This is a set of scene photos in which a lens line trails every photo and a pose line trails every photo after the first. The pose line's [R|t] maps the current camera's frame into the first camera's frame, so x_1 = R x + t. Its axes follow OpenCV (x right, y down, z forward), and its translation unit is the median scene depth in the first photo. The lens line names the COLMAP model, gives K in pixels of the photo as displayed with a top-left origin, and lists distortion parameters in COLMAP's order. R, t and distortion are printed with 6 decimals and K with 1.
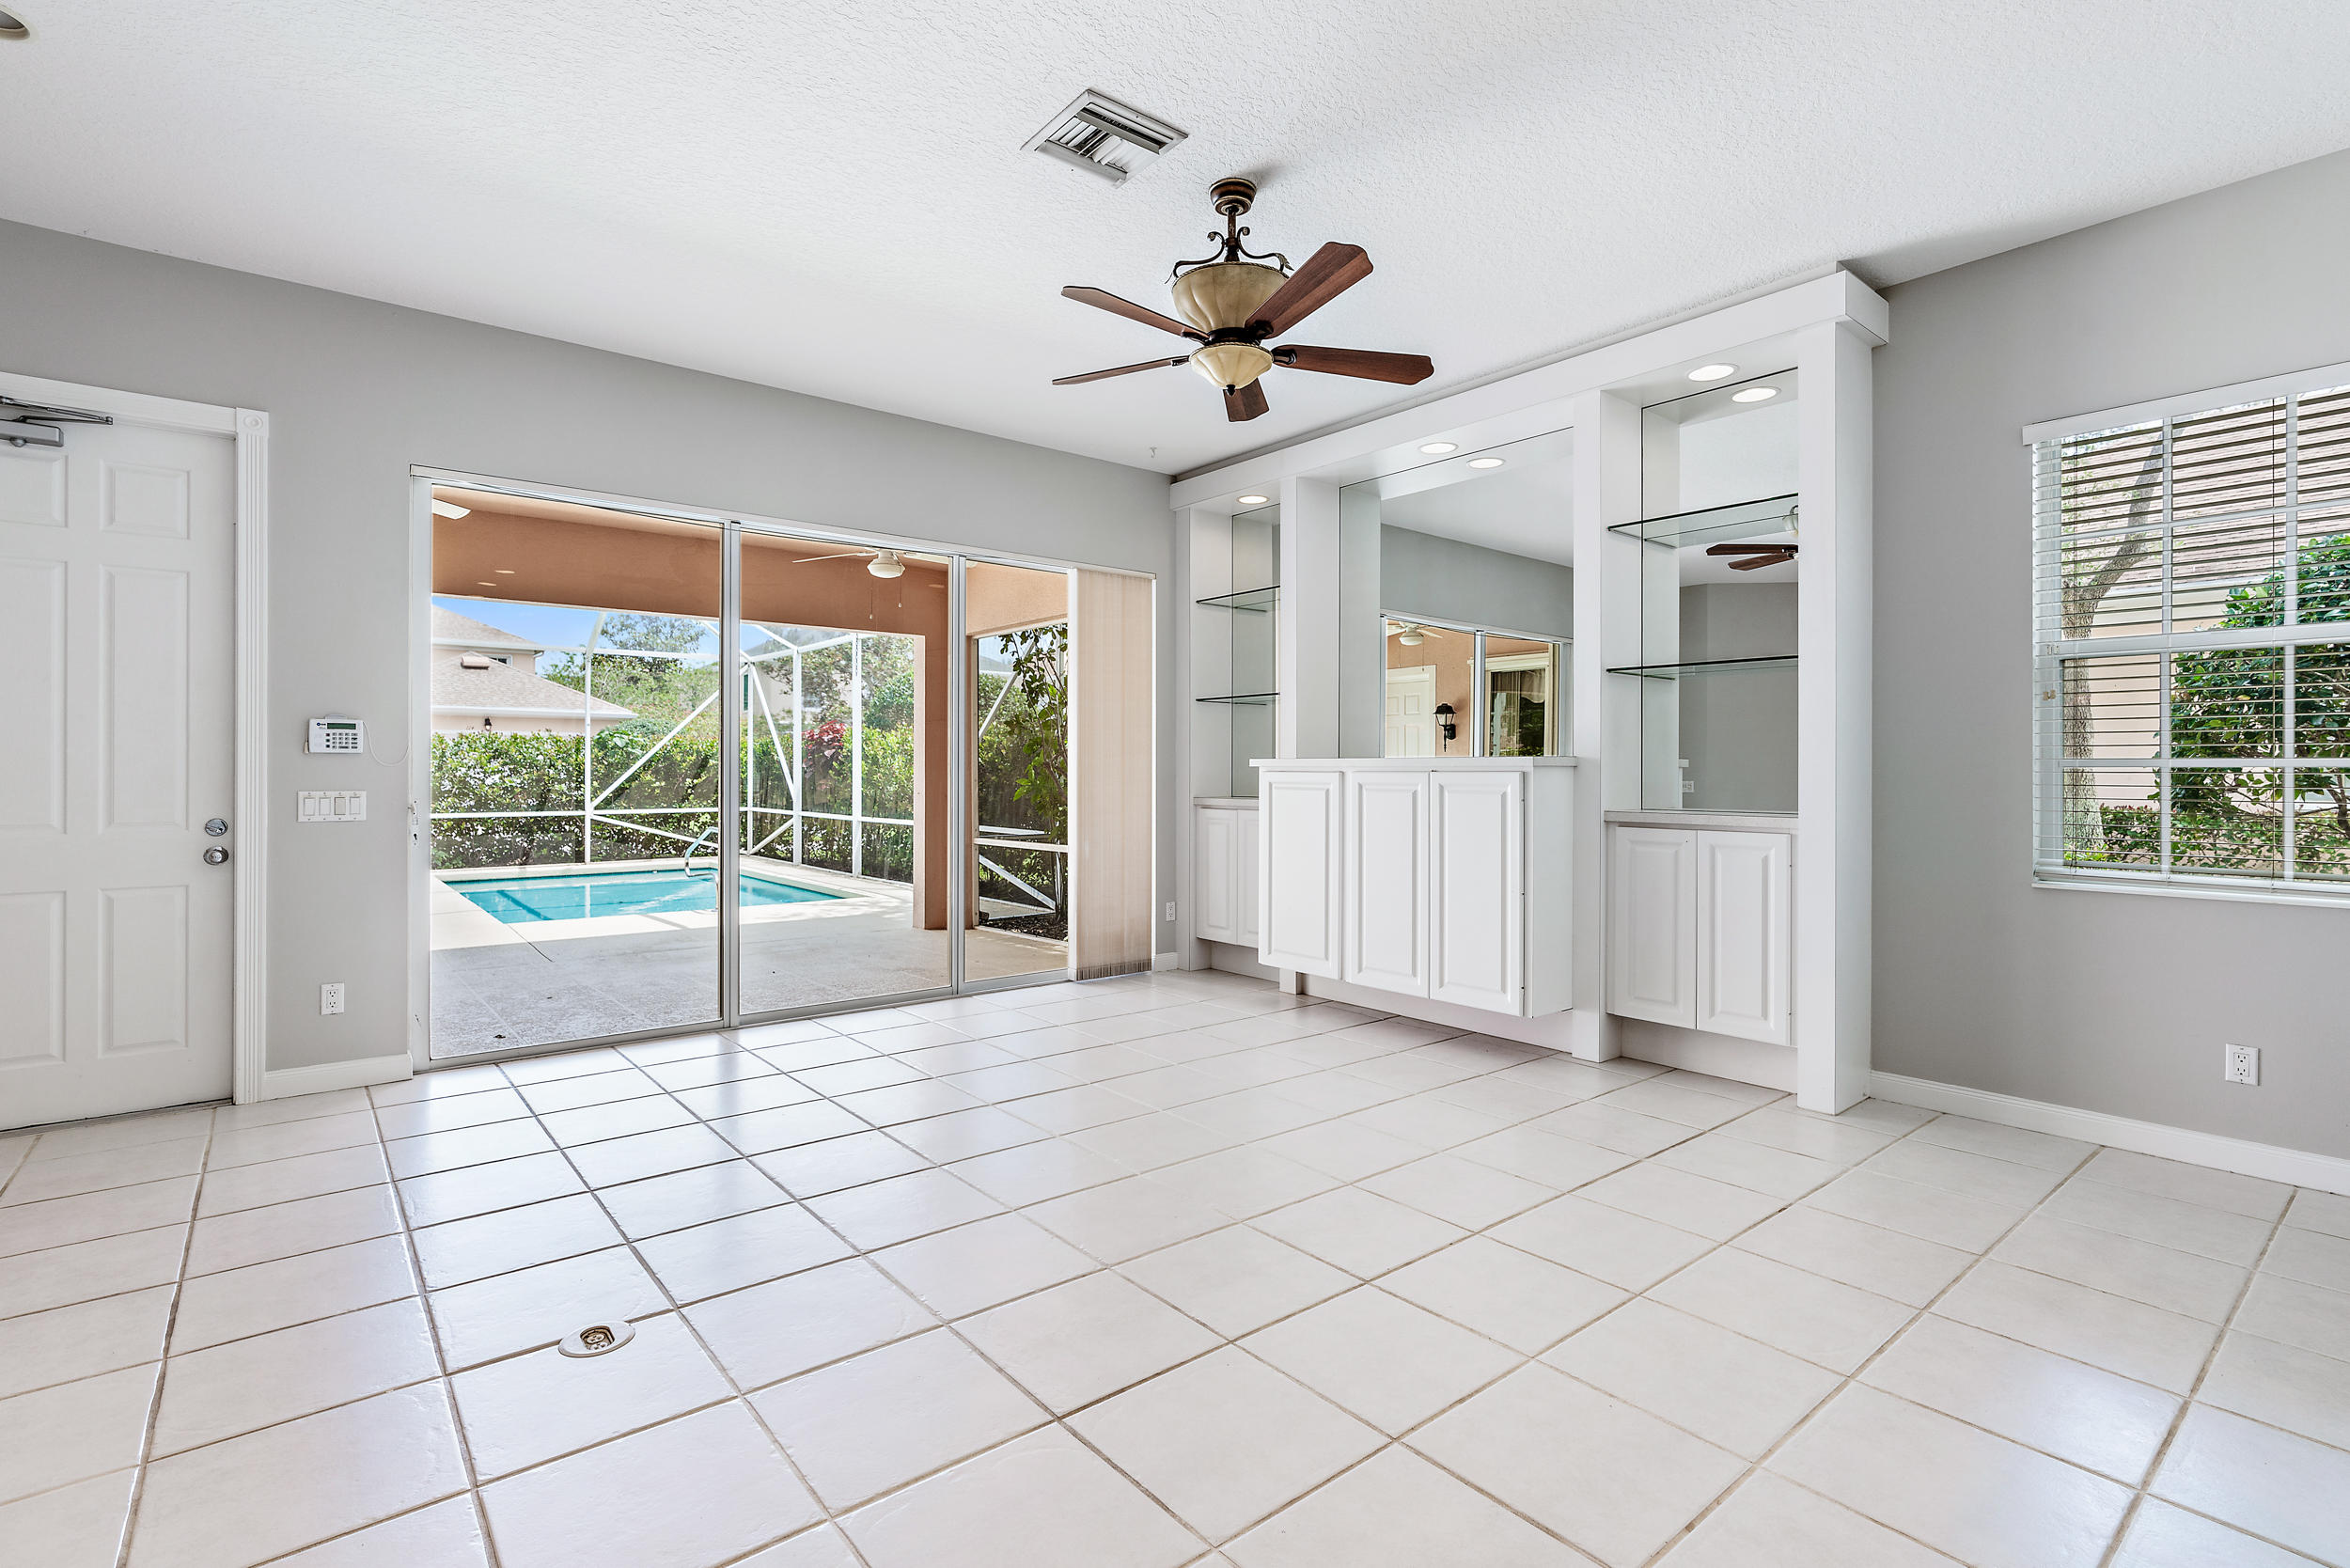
lens RADIAL K [[1078.5, 0, 1154.9], [0, 1078.5, 772.2], [0, 0, 1]] dist [-0.009516, 0.002346]
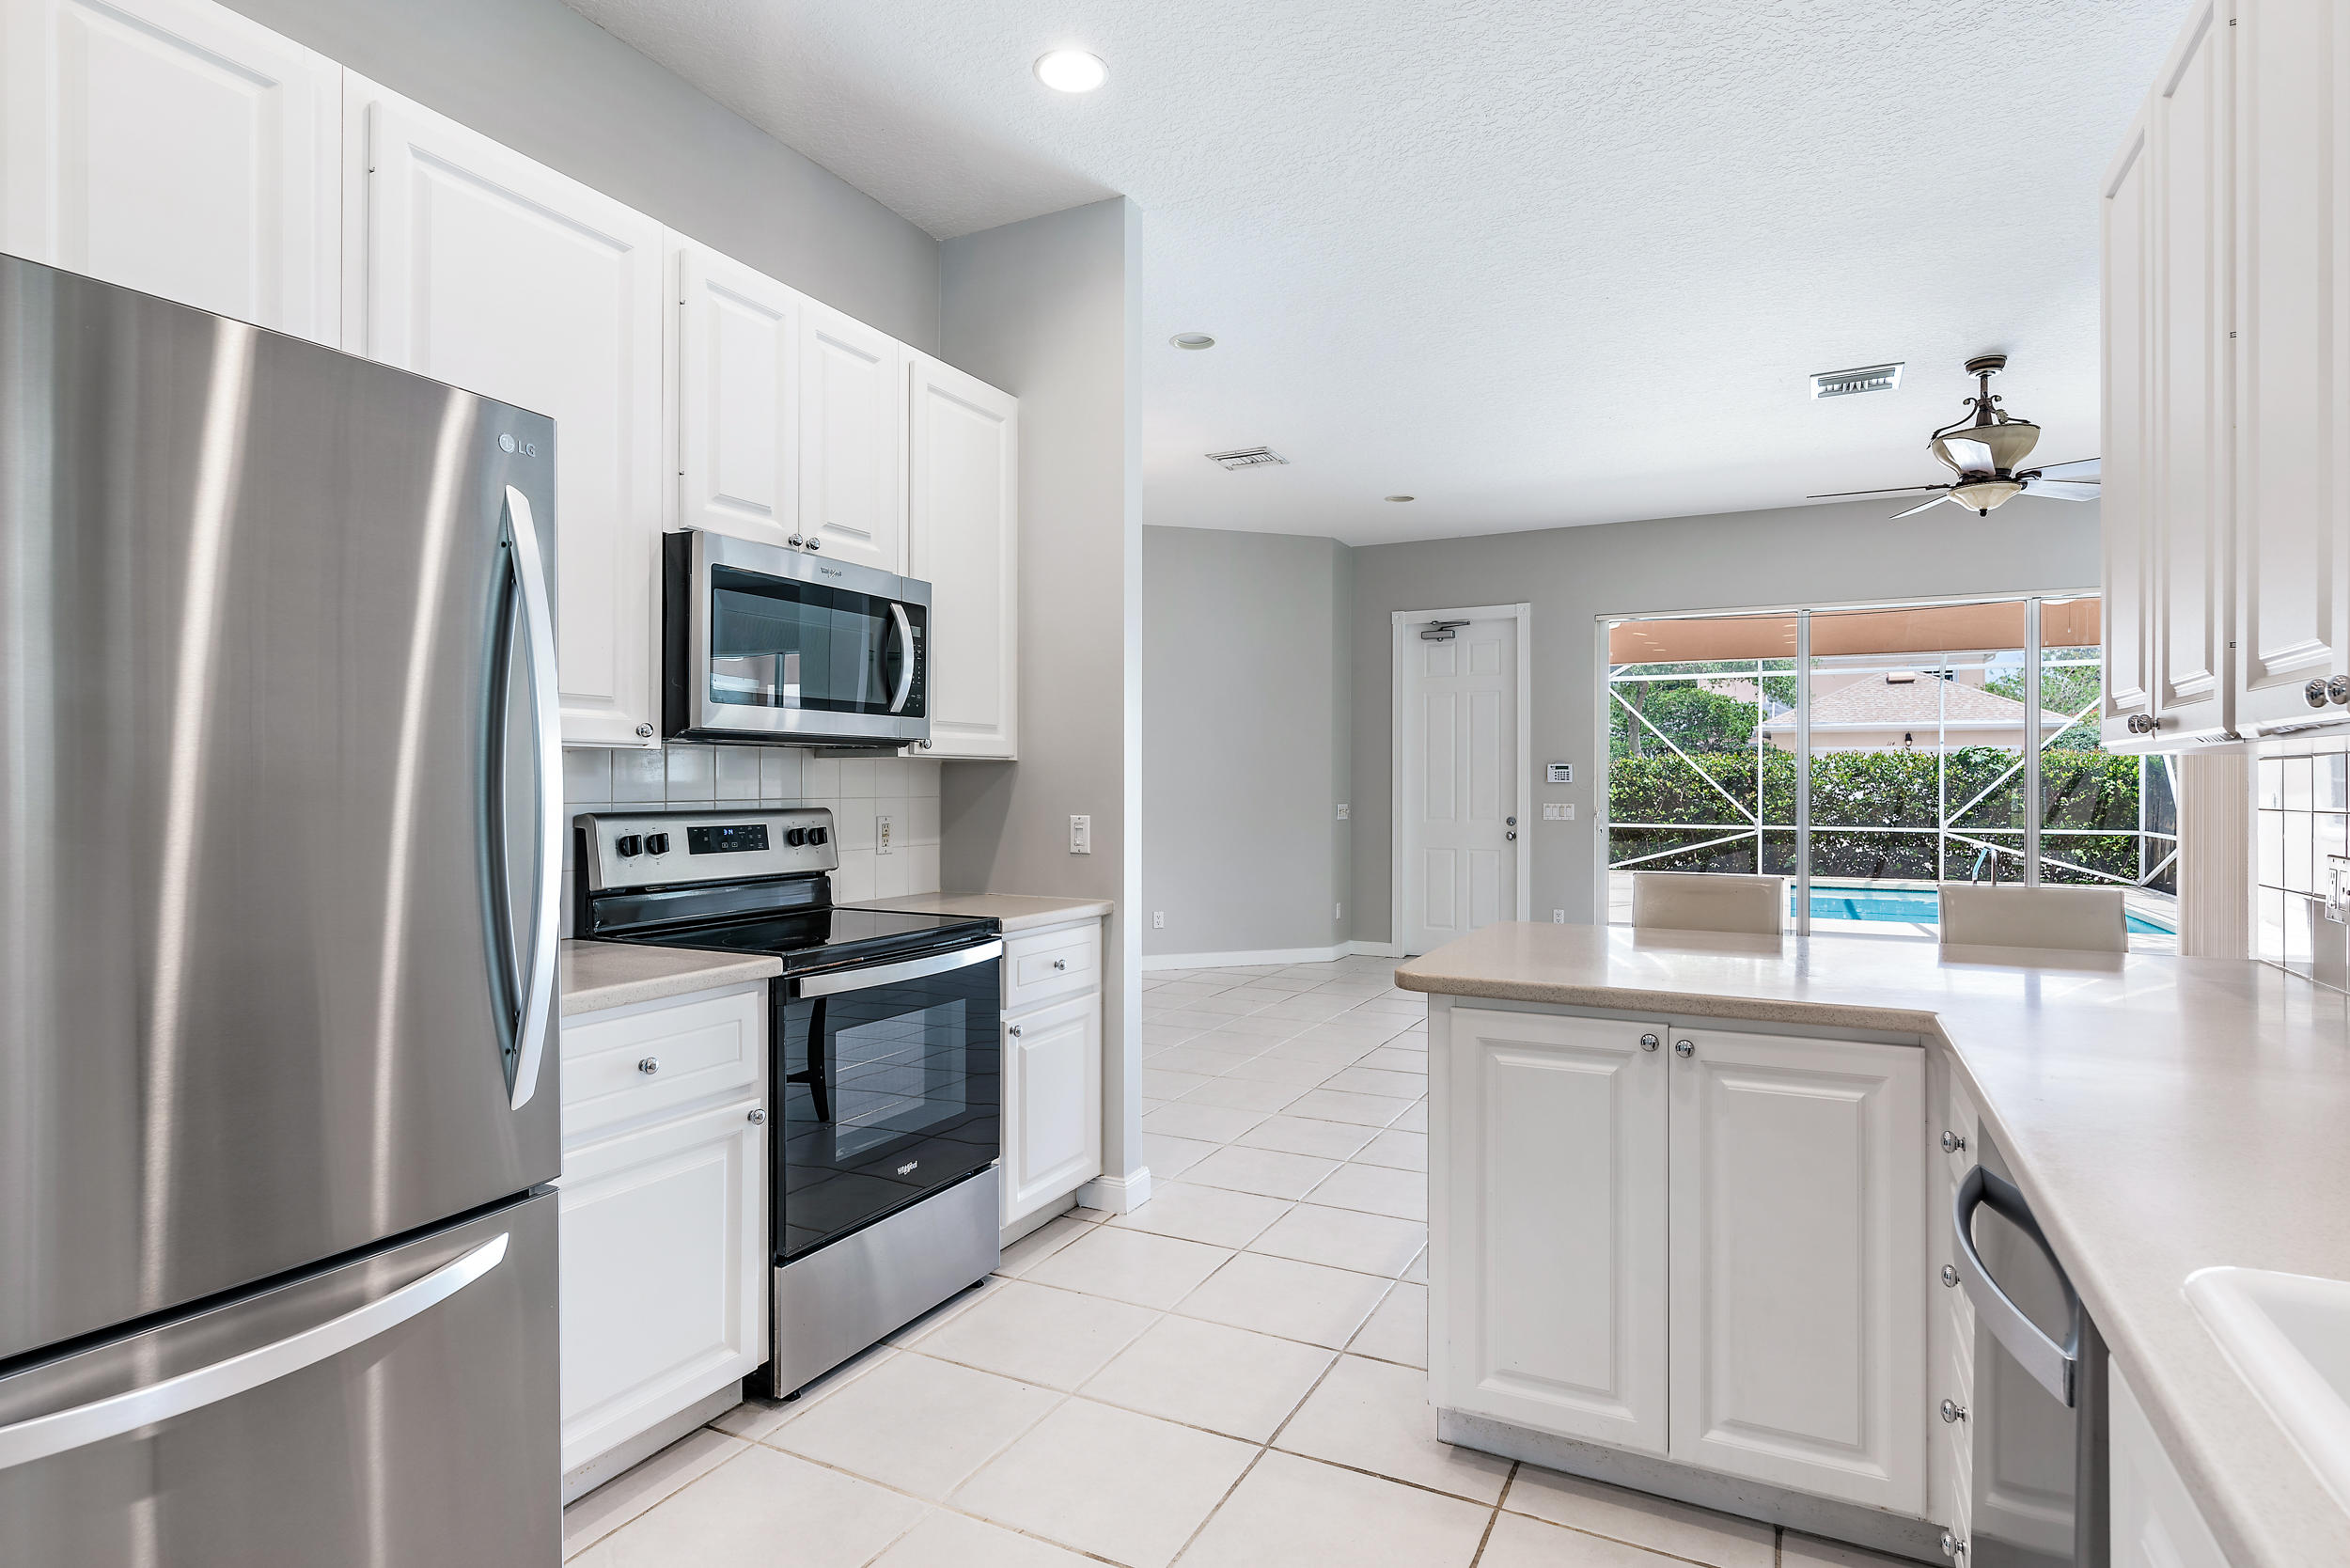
lens RADIAL K [[1223.2, 0, 1189.9], [0, 1223.2, 782.6], [0, 0, 1]] dist [-0.003329, 0.004489]
pose [[0.417704, -0.000773, -0.908583, 0.599016], [-0.002137, 0.999996, -0.001834, -0.008728], [0.908581, 0.002708, 0.417700, -0.302721]]
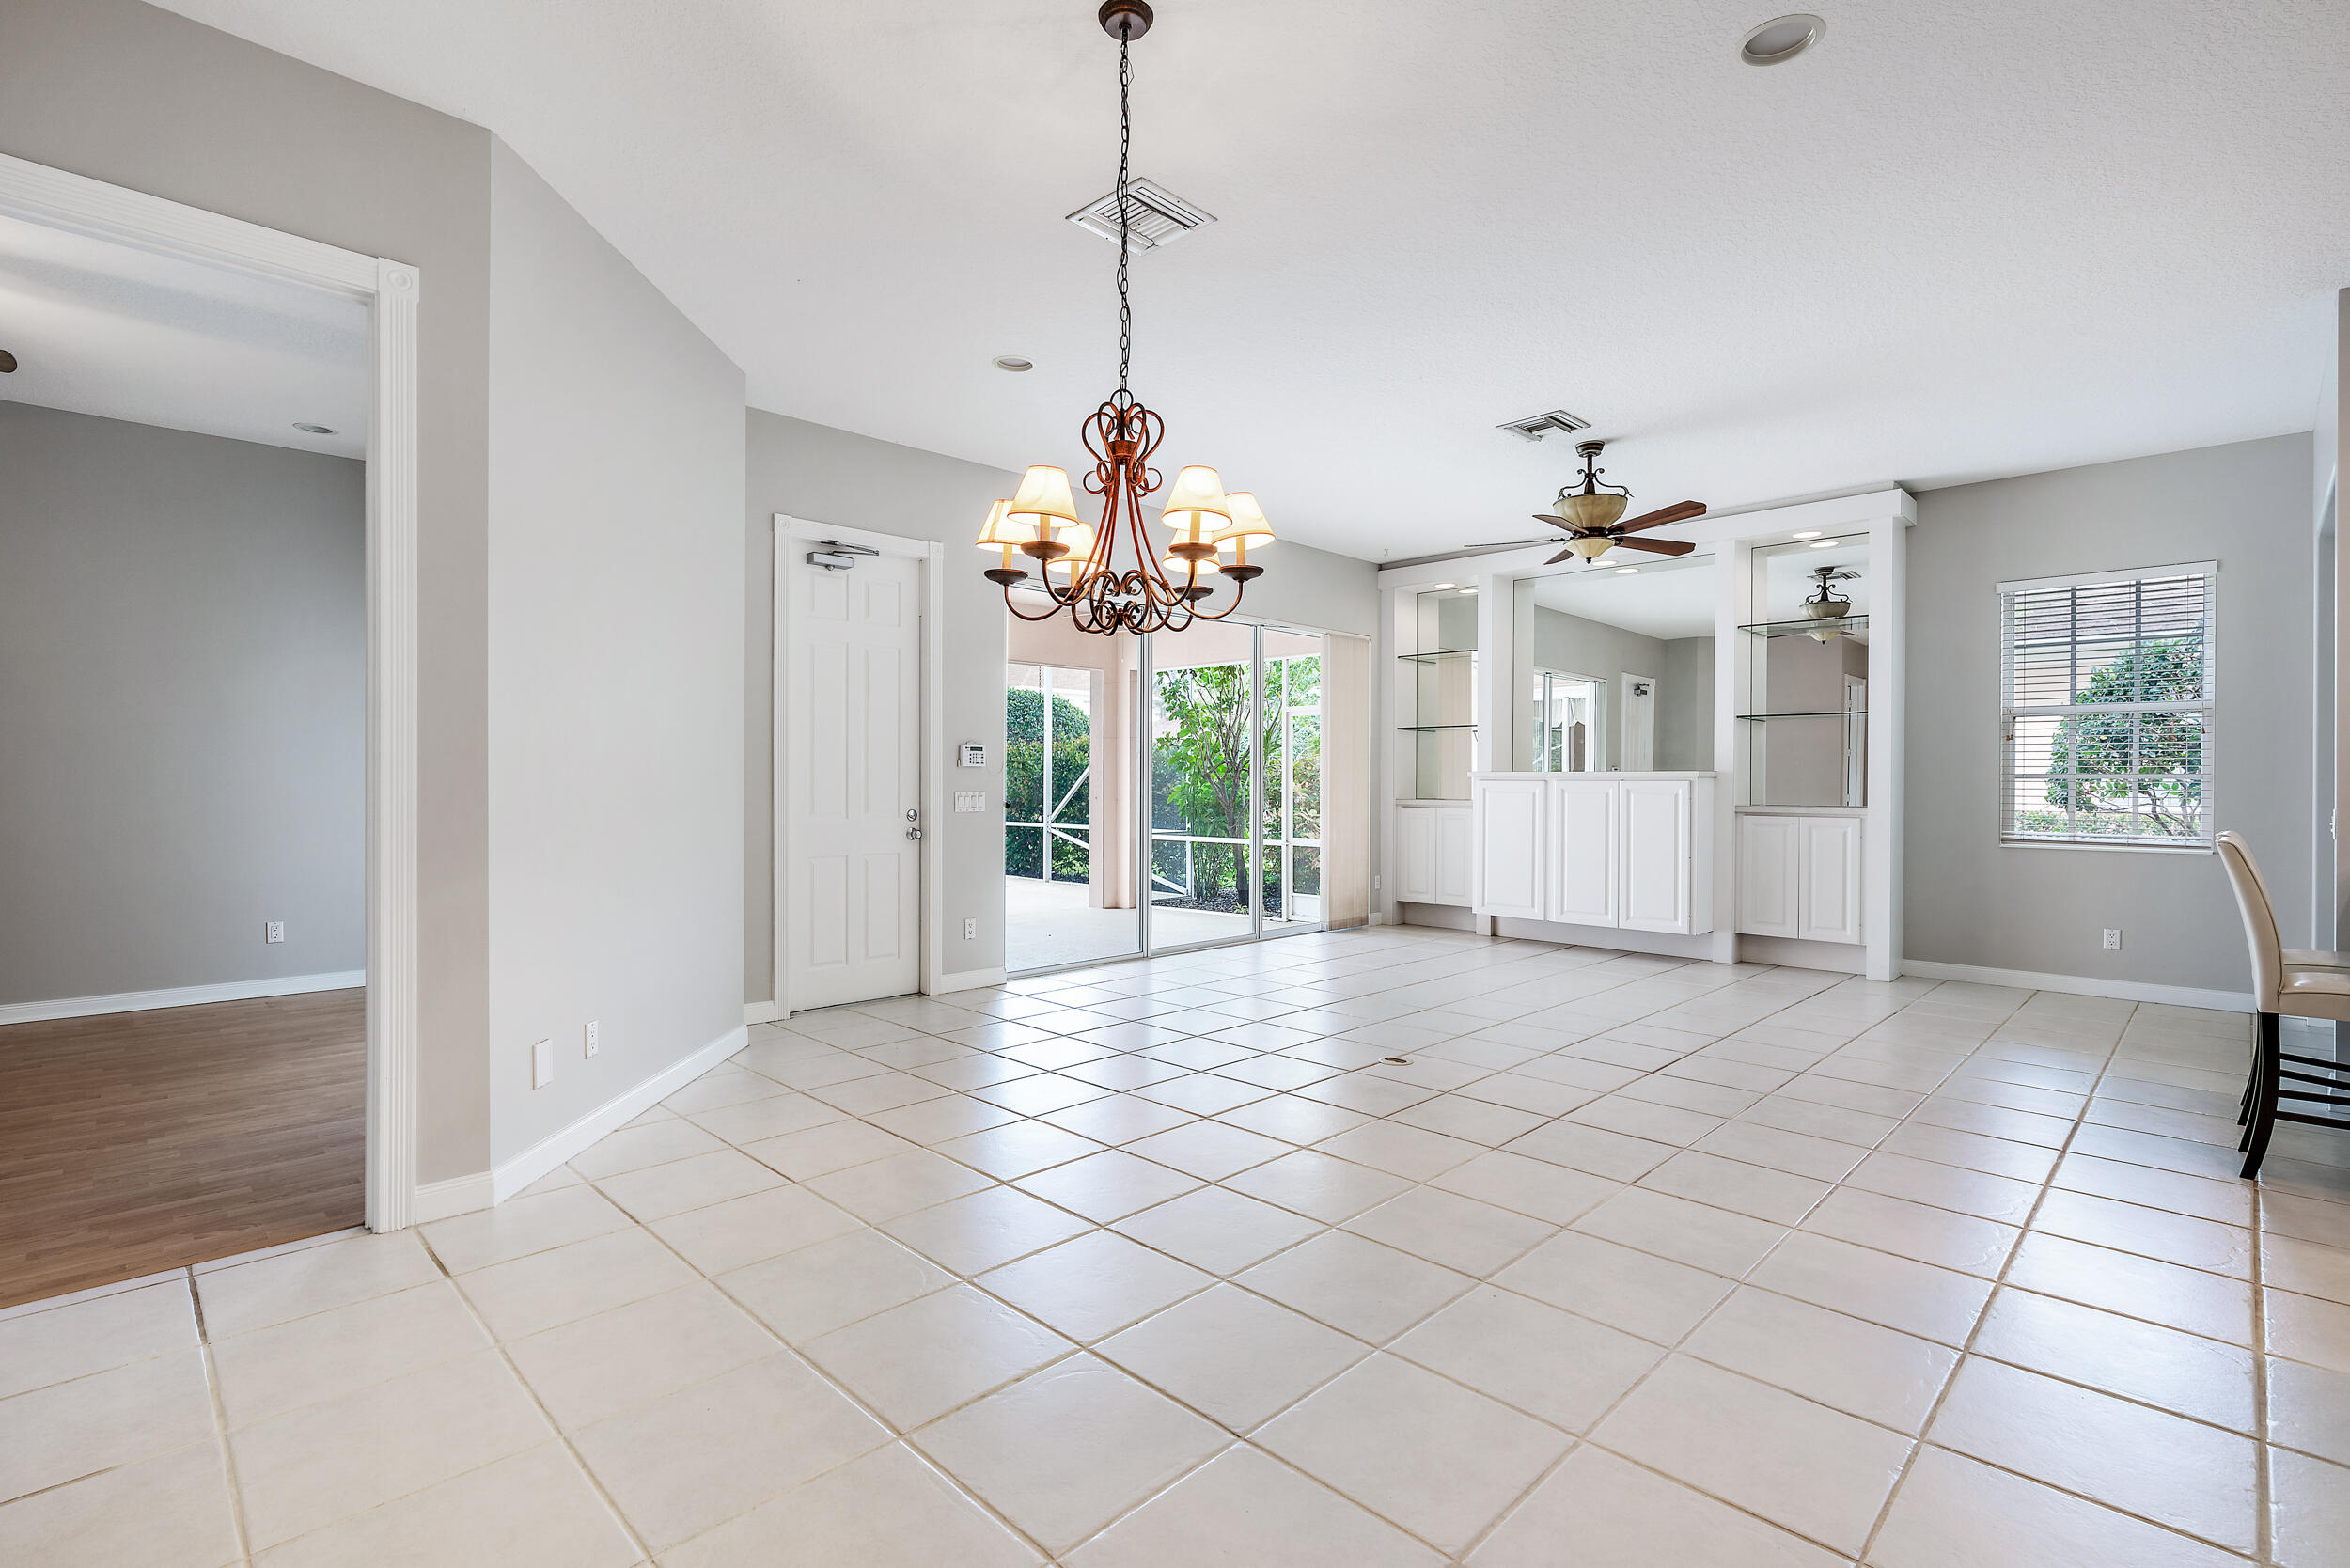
lens RADIAL K [[1078.5, 0, 1156.2], [0, 1078.5, 787.9], [0, 0, 1]] dist [-0.009516, 0.002346]
pose [[0.994604, 0.000828, 0.103738, -0.465367], [-0.001470, 0.999980, 0.006118, 0.001493], [-0.103731, -0.006238, 0.994586, -0.380857]]
